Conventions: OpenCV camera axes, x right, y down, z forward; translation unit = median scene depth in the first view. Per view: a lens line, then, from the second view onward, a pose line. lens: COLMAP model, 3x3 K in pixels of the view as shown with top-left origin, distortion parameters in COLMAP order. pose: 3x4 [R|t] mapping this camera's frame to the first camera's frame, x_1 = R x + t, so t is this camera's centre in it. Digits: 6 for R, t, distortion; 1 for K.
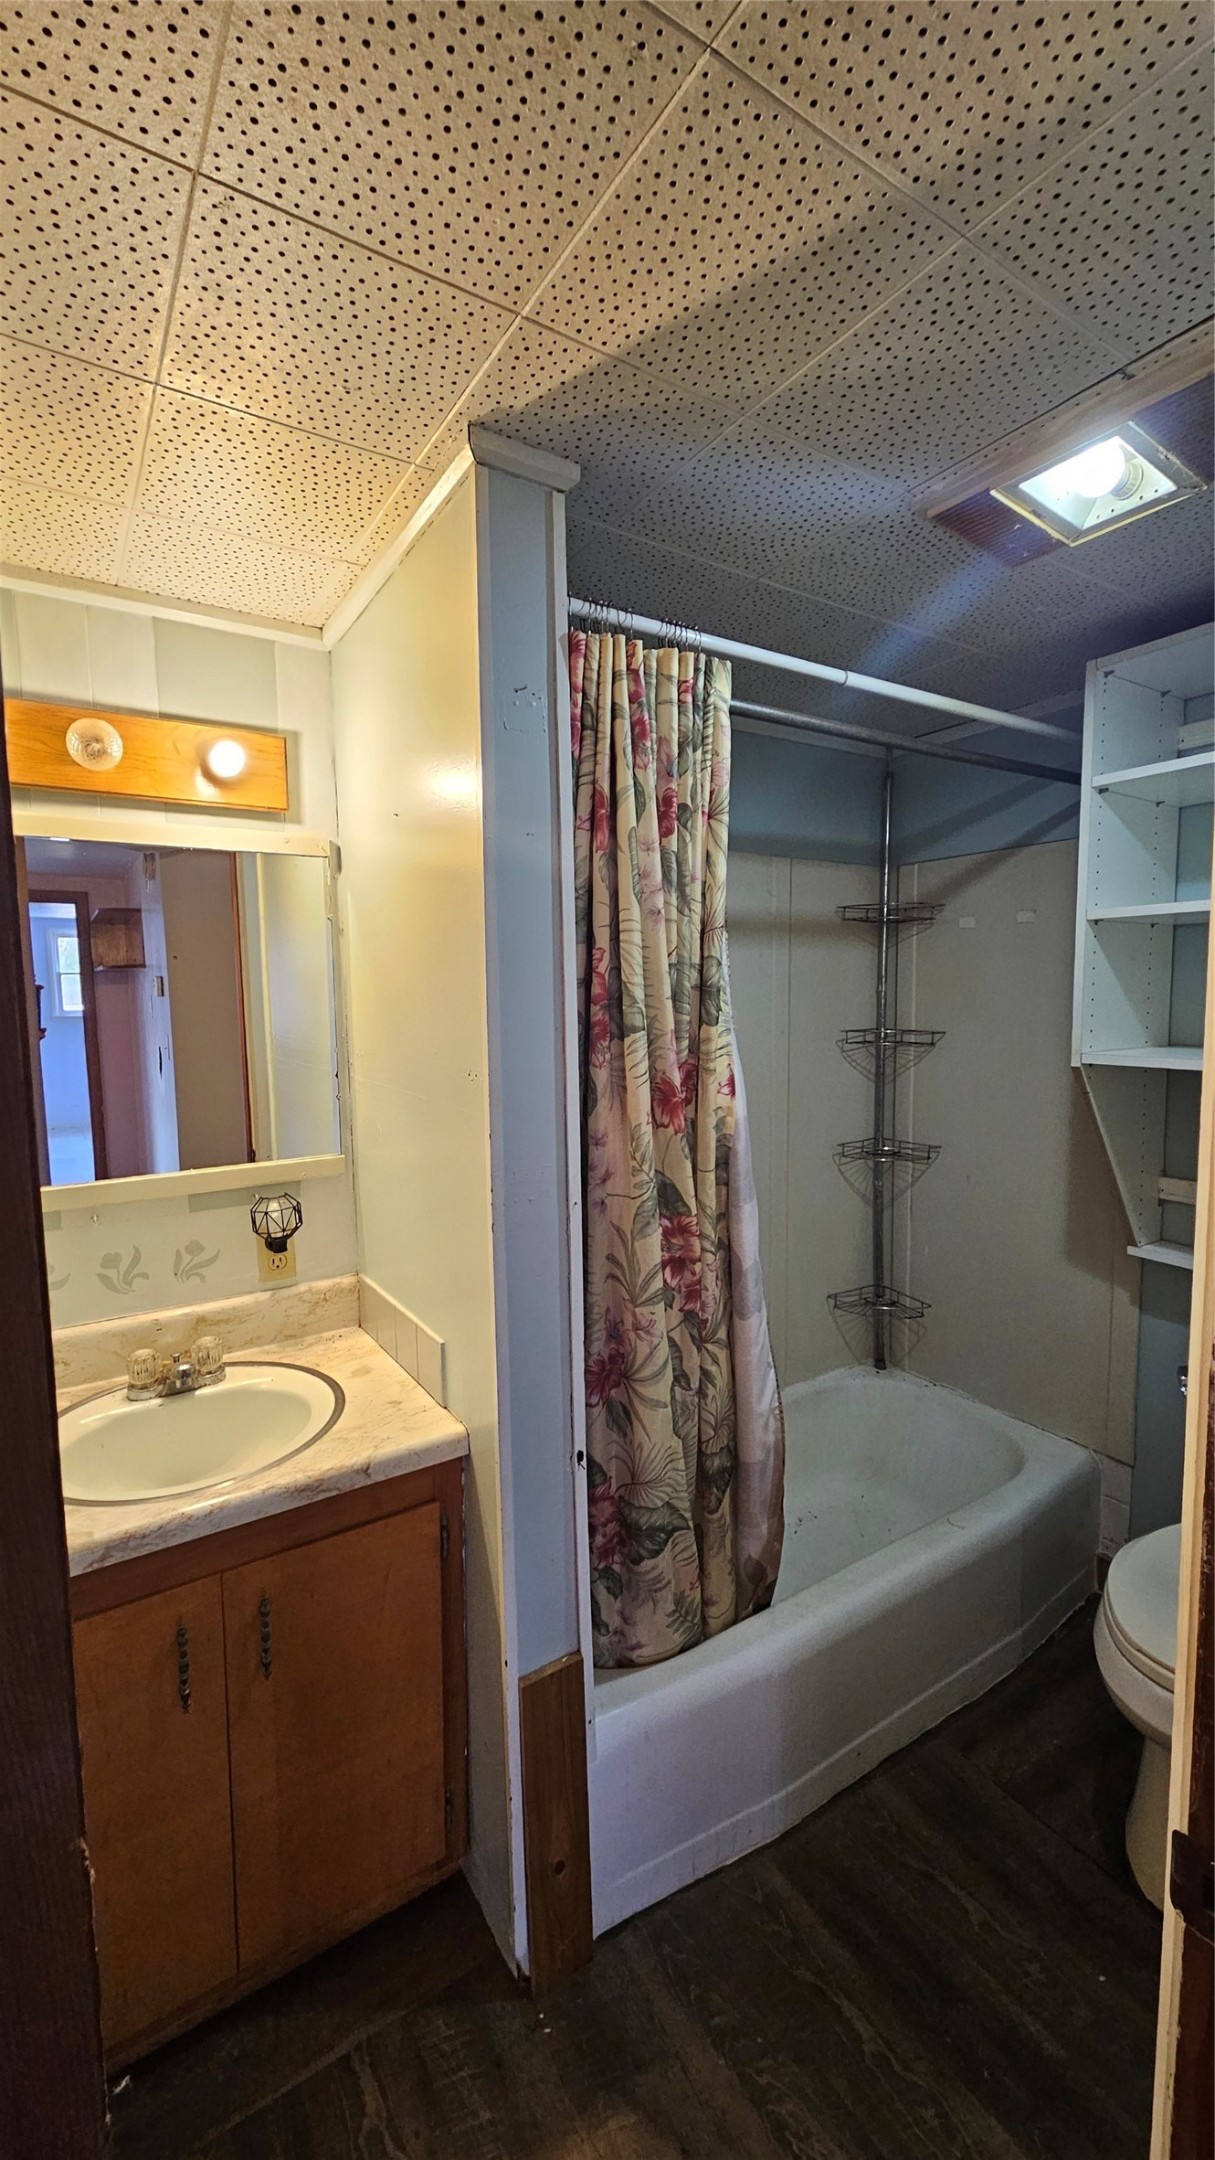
lens RADIAL K [[873.9, 0, 612.2], [0, 873.9, 1074.1], [0, 0, 1]] dist [0.003027, -0.000508]
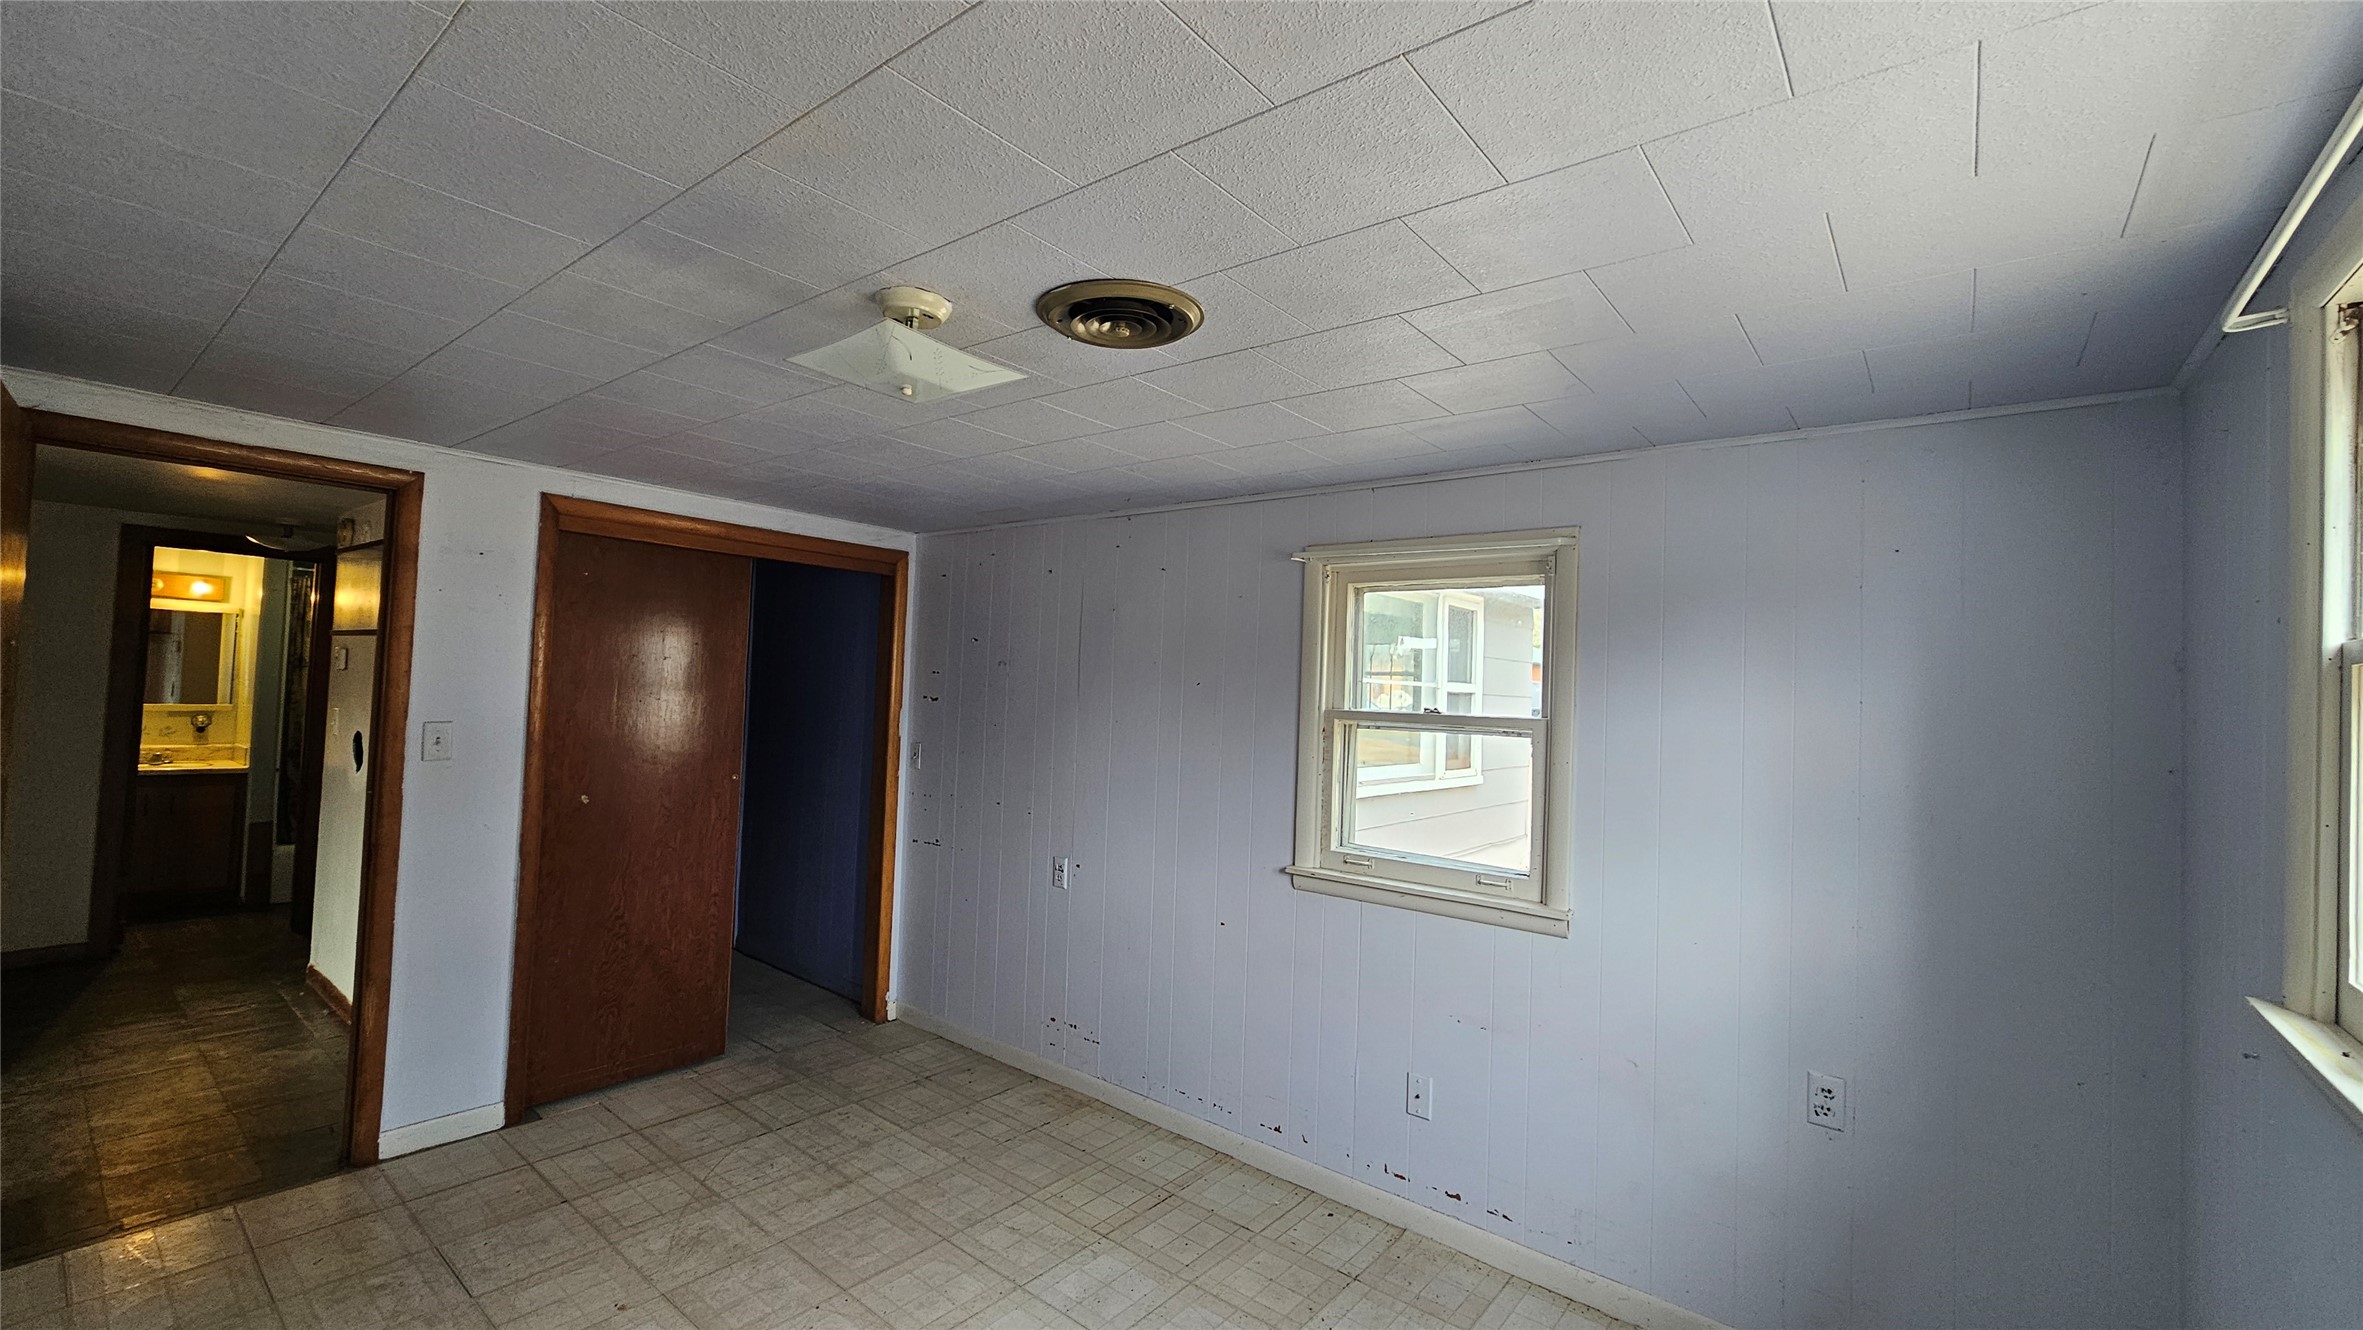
lens RADIAL K [[967.0, 0, 1177.1], [0, 967.0, 659.0], [0, 0, 1]] dist [0.001805, -0.000484]
pose [[0.949674, 0.065868, 0.306238, 2.243115], [-0.026119, 0.990888, -0.132128, 0.364216], [-0.312151, 0.117480, 0.942741, -4.104521]]
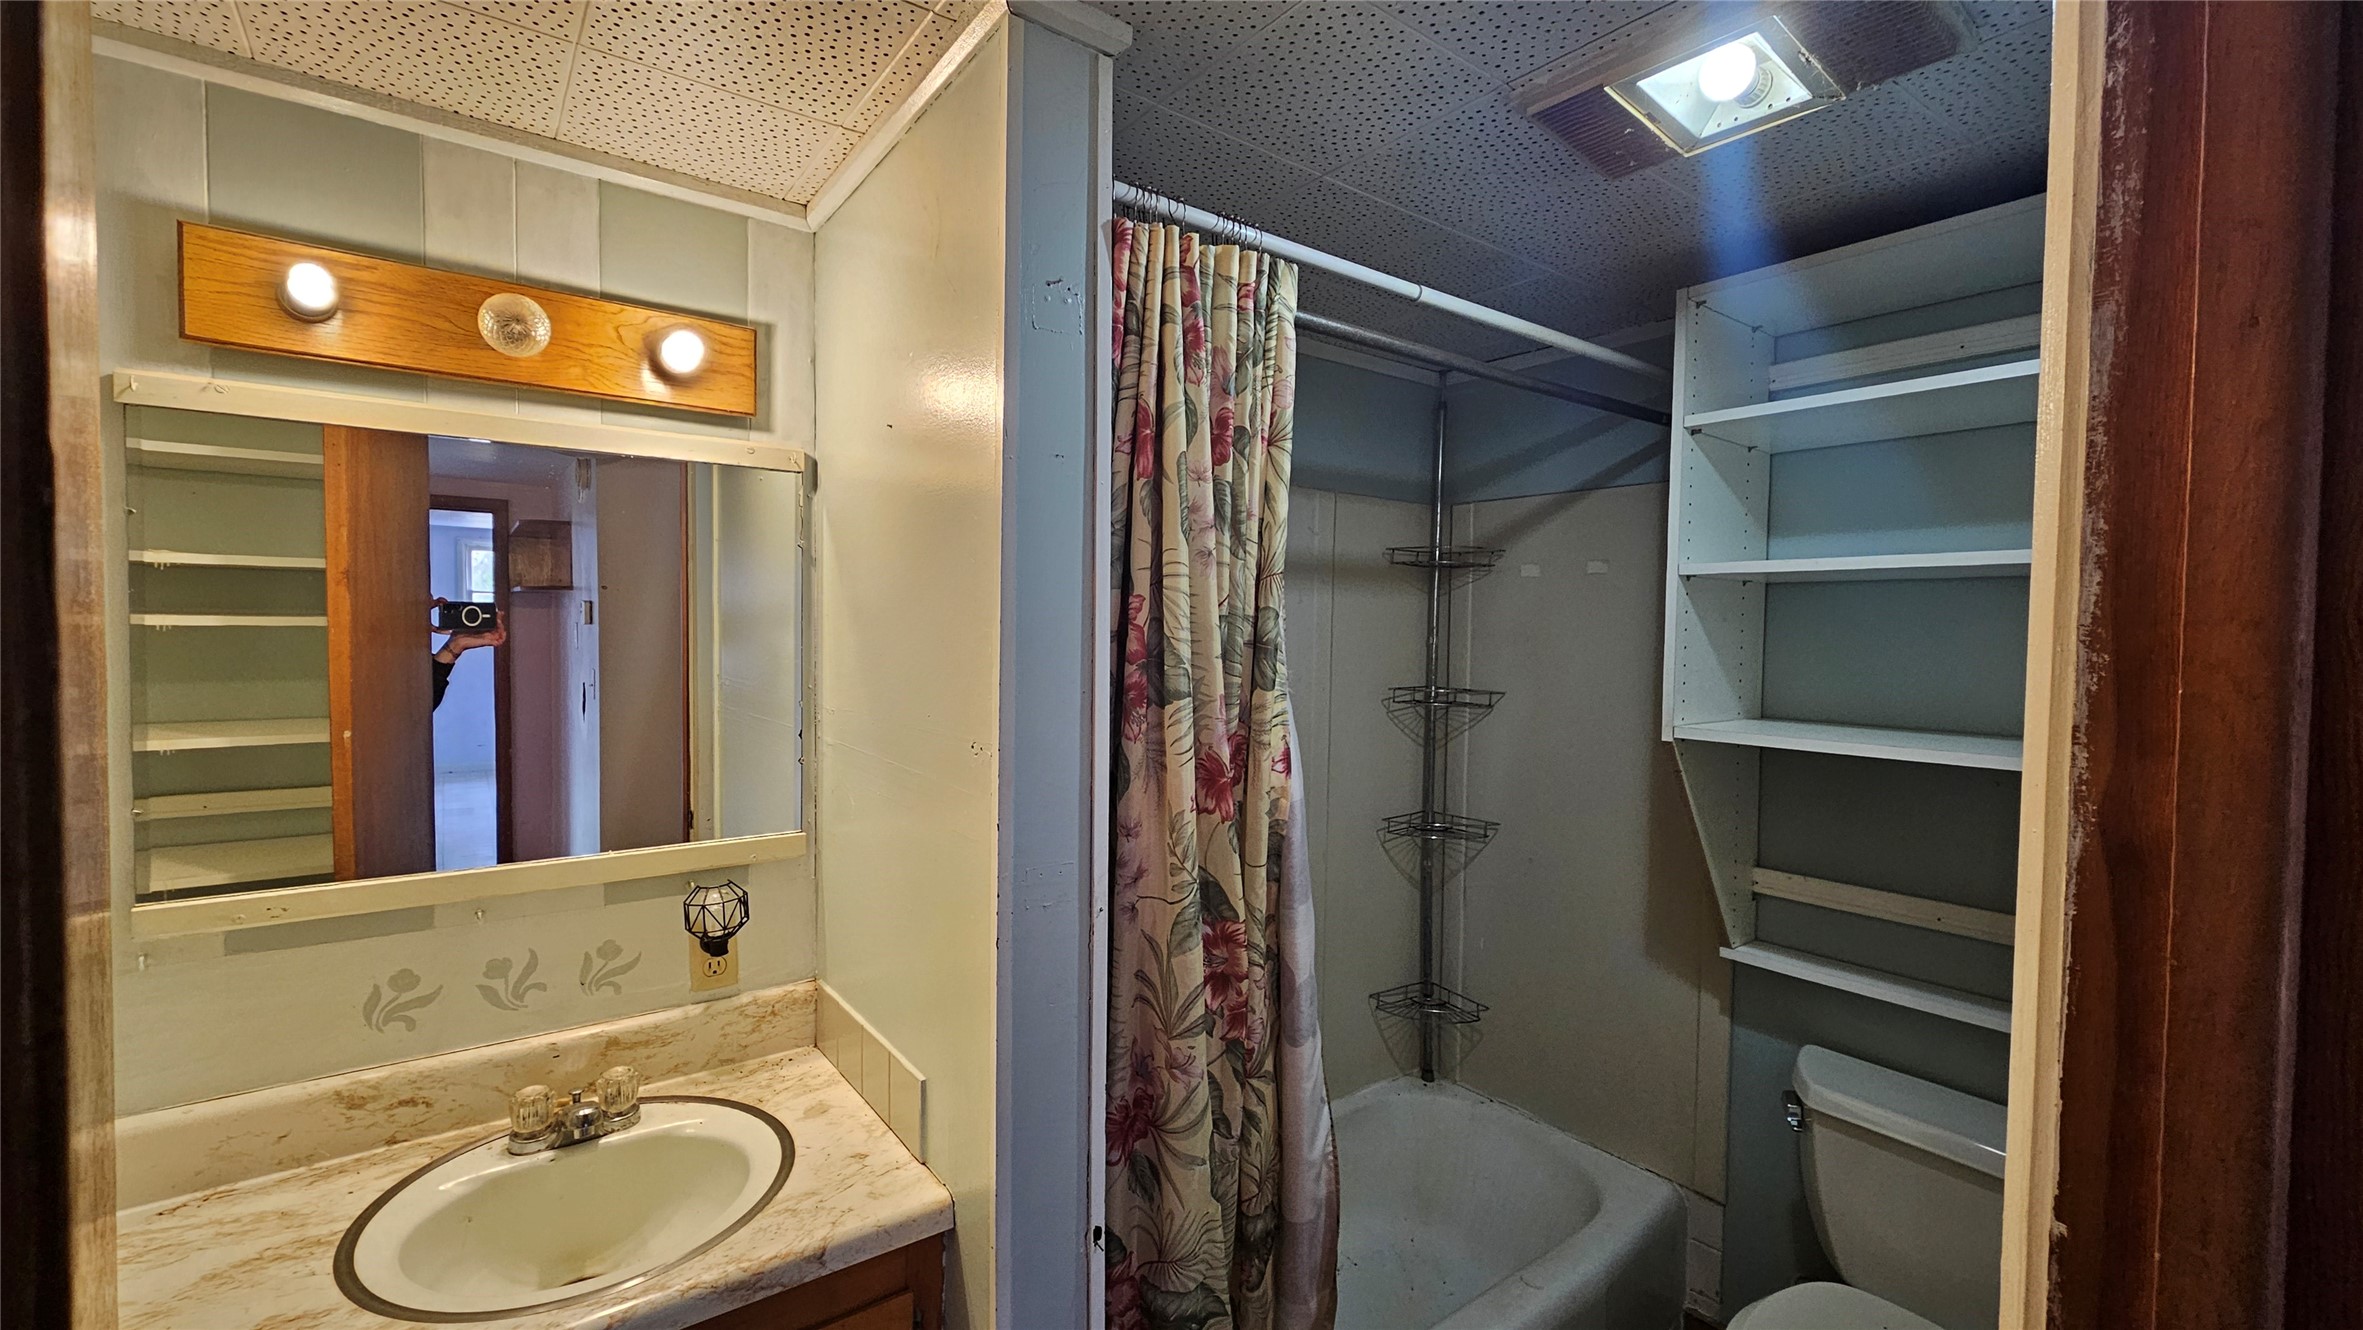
lens RADIAL K [[967.0, 0, 1171.9], [0, 967.0, 662.2], [0, 0, 1]] dist [0.001805, -0.000484]
pose [[0.997477, 0.024335, 0.066692, -0.035082], [-0.020284, 0.997946, -0.060758, -0.022675], [-0.068034, 0.059252, 0.995922, 0.081015]]
